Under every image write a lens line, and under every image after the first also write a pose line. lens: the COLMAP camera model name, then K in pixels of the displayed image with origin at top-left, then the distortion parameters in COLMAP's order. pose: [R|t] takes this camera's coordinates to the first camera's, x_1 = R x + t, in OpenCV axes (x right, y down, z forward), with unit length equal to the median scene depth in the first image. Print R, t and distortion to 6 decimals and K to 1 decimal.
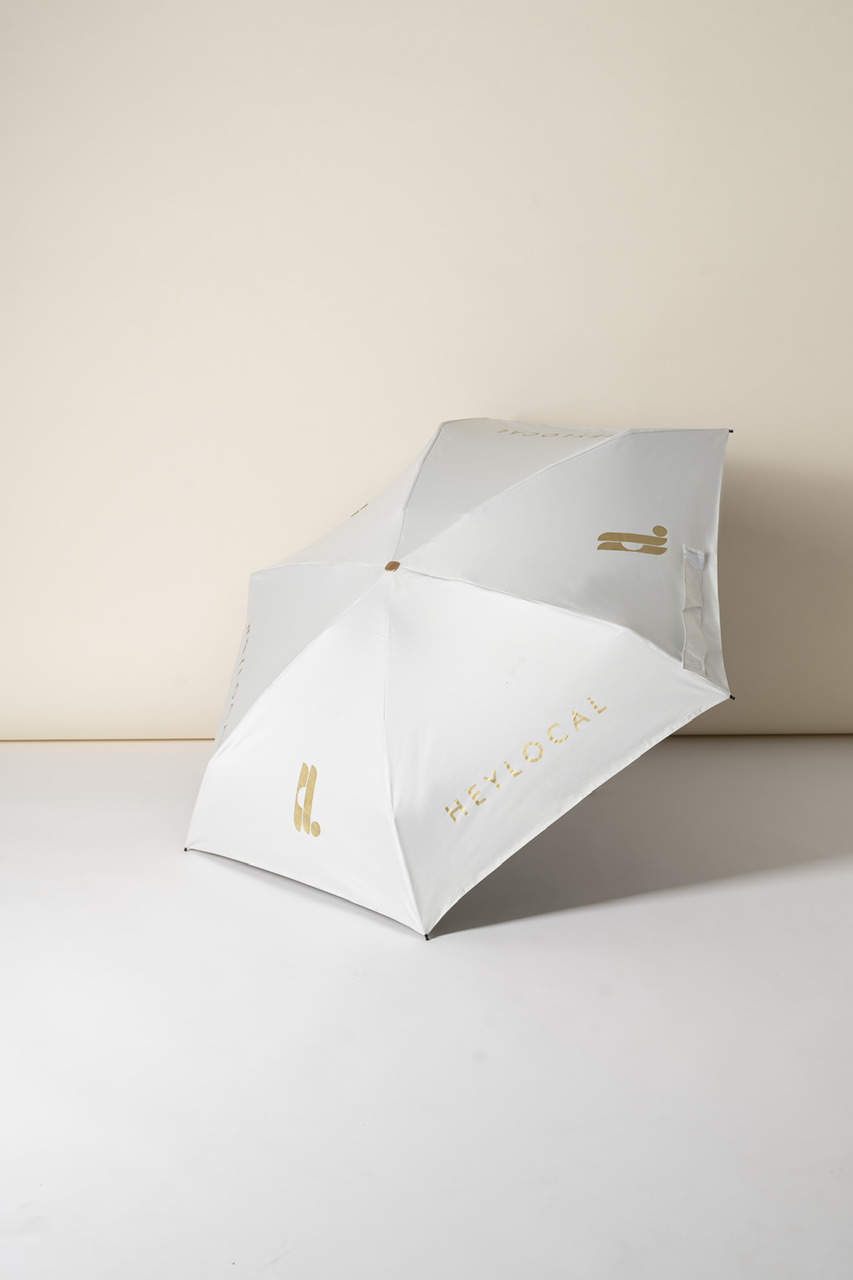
lens RADIAL K [[1810.6, 0, 428.2], [0, 1810.6, 634.3], [0, 0, 1]] dist [-0.023901, 0.000000]
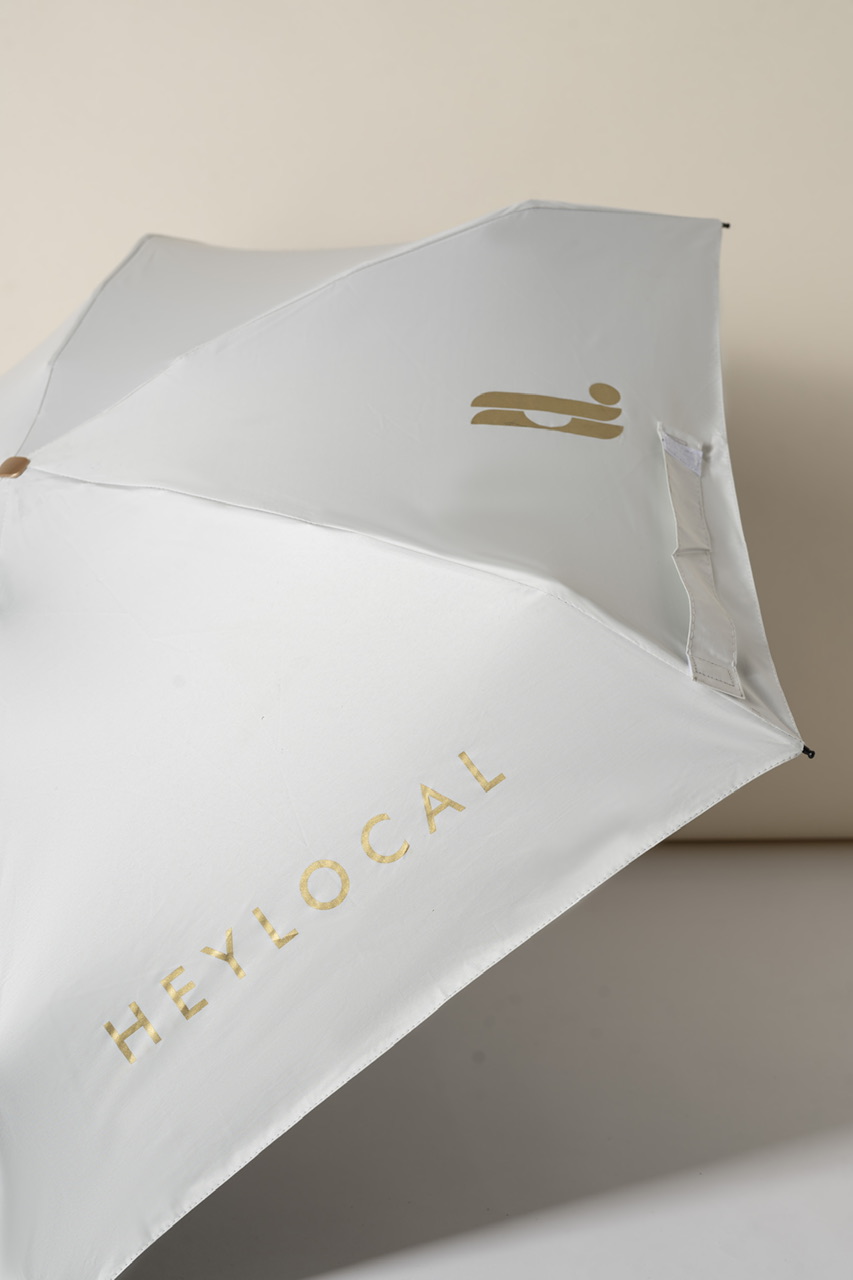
lens RADIAL K [[1810.6, 0, 435.8], [0, 1810.6, 644.9], [0, 0, 1]] dist [-0.023901, 0.000000]
pose [[0.991427, 0.012967, 0.130014, 0.028866], [-0.006345, 0.998667, -0.051218, 0.031494], [-0.130505, 0.049954, 0.990188, 0.587558]]
